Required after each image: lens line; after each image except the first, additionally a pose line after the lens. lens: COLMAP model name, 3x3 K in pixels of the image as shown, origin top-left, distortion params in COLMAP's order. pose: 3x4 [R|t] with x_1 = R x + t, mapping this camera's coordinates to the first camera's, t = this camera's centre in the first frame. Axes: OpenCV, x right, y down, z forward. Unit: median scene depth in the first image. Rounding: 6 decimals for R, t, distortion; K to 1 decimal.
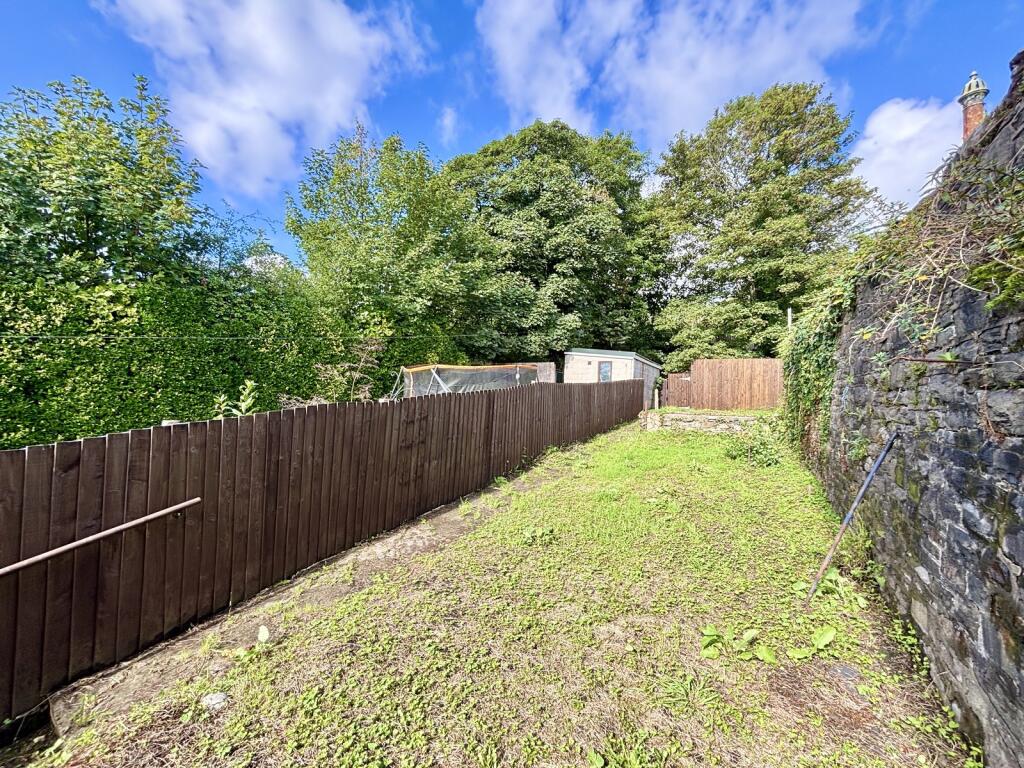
lens RADIAL K [[410.3, 0, 510.6], [0, 410.3, 384.7], [0, 0, 1]] dist [-0.000544, -0.000013]
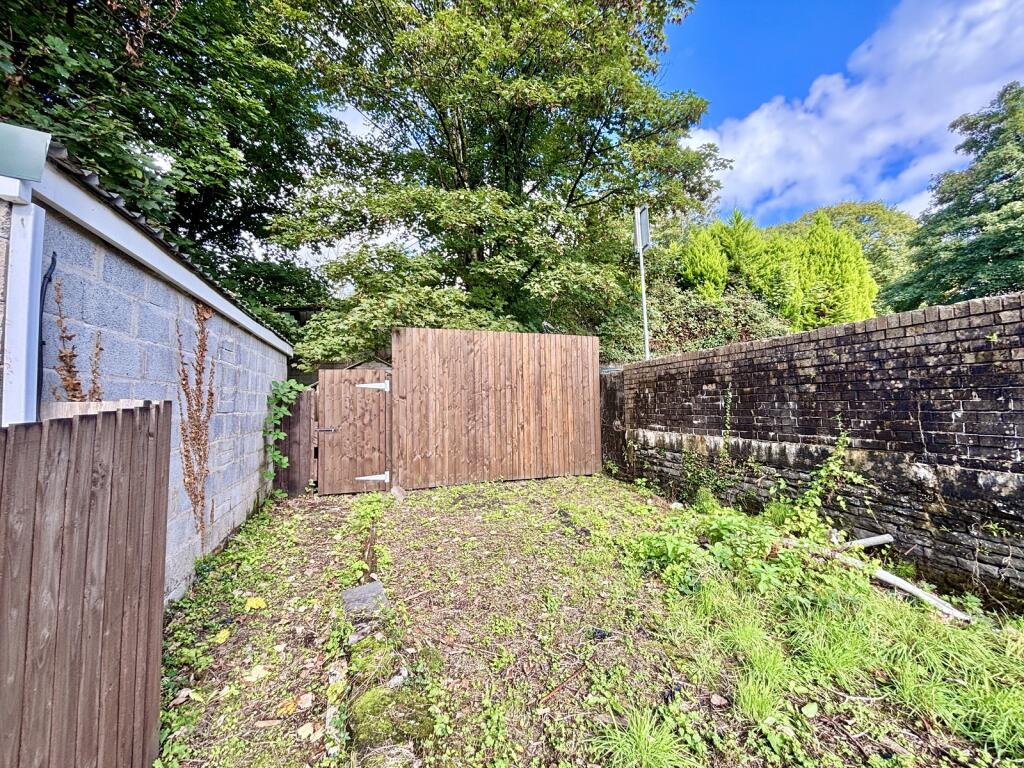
lens RADIAL K [[410.3, 0, 509.7], [0, 410.3, 380.0], [0, 0, 1]] dist [-0.000544, -0.000013]
pose [[0.653528, -0.000348, 0.756903, 0.255023], [0.013534, 0.999845, -0.011226, -0.013415], [-0.756782, 0.017581, 0.653431, 0.715144]]
